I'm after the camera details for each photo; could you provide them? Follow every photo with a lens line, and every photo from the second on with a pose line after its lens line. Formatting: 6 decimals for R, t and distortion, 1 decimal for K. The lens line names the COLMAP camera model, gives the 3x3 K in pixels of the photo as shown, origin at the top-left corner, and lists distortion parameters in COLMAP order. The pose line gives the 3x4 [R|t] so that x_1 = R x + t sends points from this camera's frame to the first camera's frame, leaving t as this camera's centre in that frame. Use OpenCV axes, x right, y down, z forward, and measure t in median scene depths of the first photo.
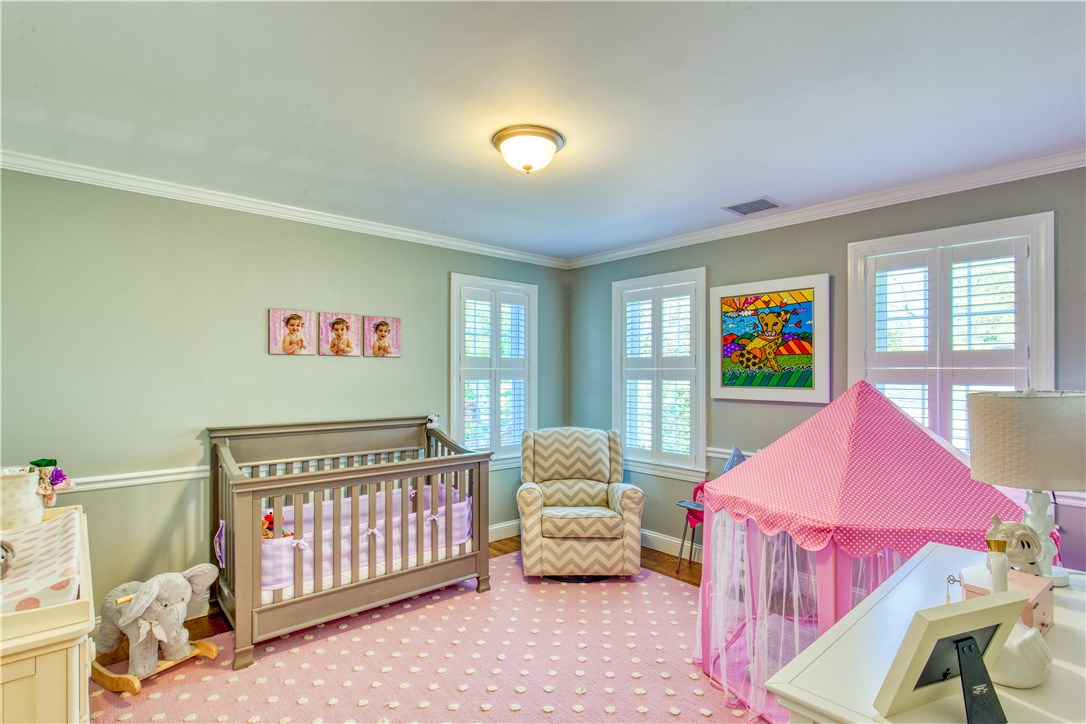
lens RADIAL K [[530.7, 0, 554.3], [0, 530.7, 365.9], [0, 0, 1]] dist [0.002333, -0.000480]
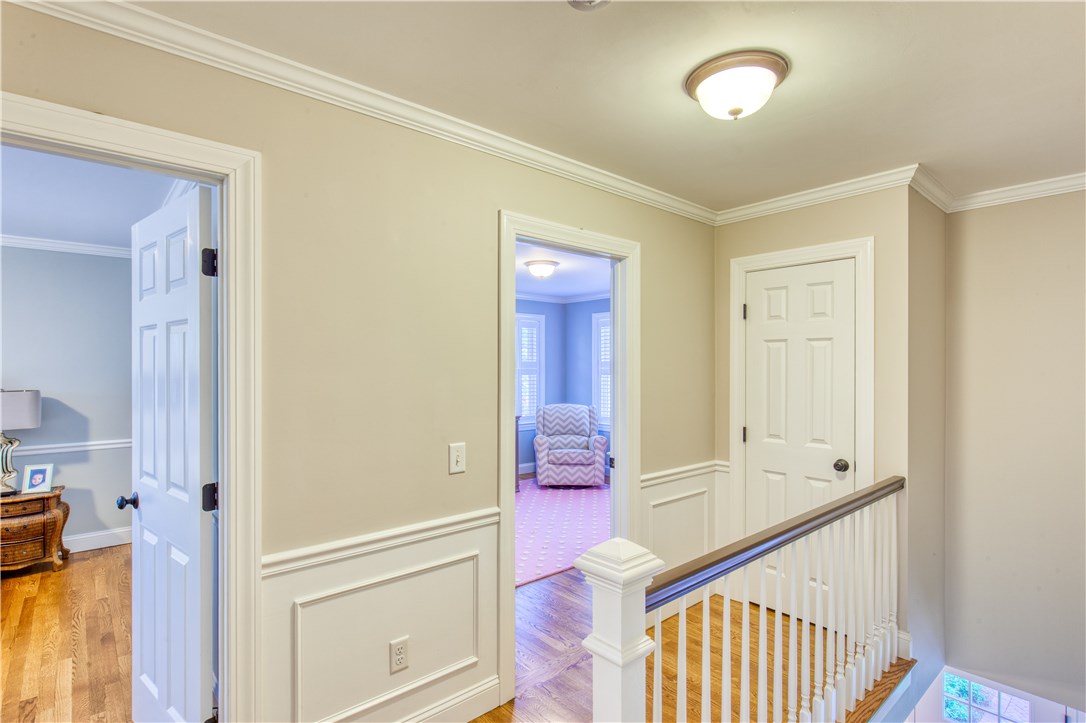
lens RADIAL K [[530.7, 0, 554.3], [0, 530.7, 365.4], [0, 0, 1]] dist [0.002333, -0.000480]
pose [[0.999786, -0.006025, -0.019773, 0.031080], [0.006086, 0.999977, 0.003035, -0.008447], [0.019754, -0.003155, 0.999800, -0.705967]]
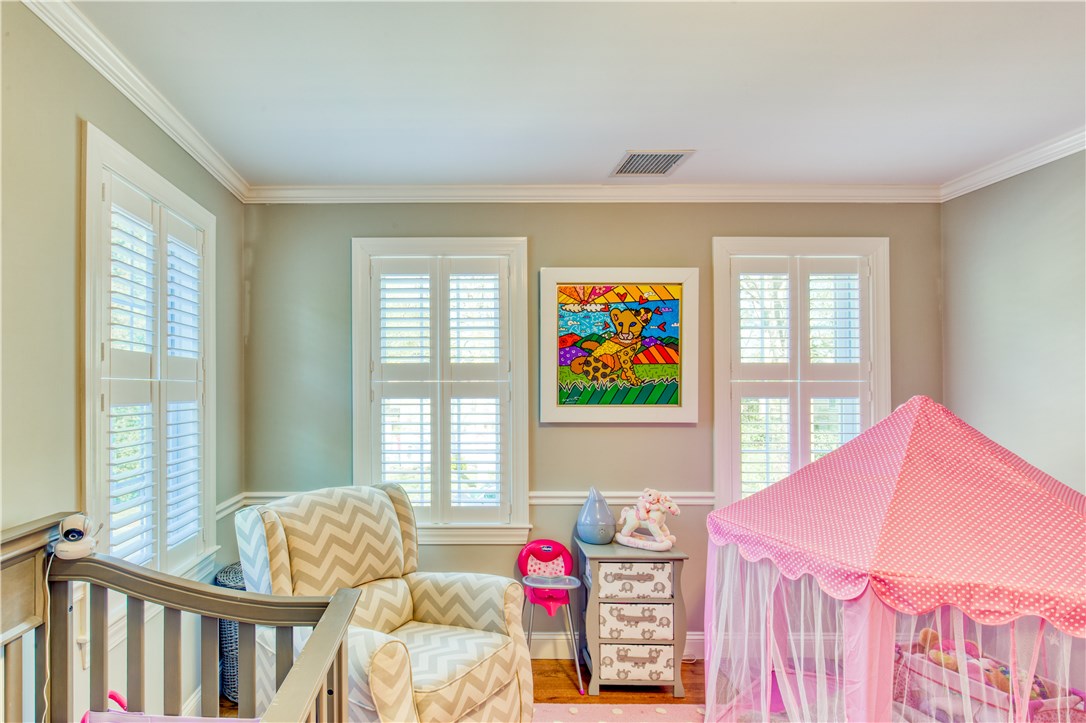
lens RADIAL K [[568.9, 0, 541.8], [0, 568.9, 379.7], [0, 0, 1]] dist [0.000930, -0.000465]
pose [[0.678224, 0.005131, 0.734837, -0.282549], [-0.006597, 0.999978, -0.000894, 0.004228], [-0.734825, -0.004241, 0.678243, 0.514206]]
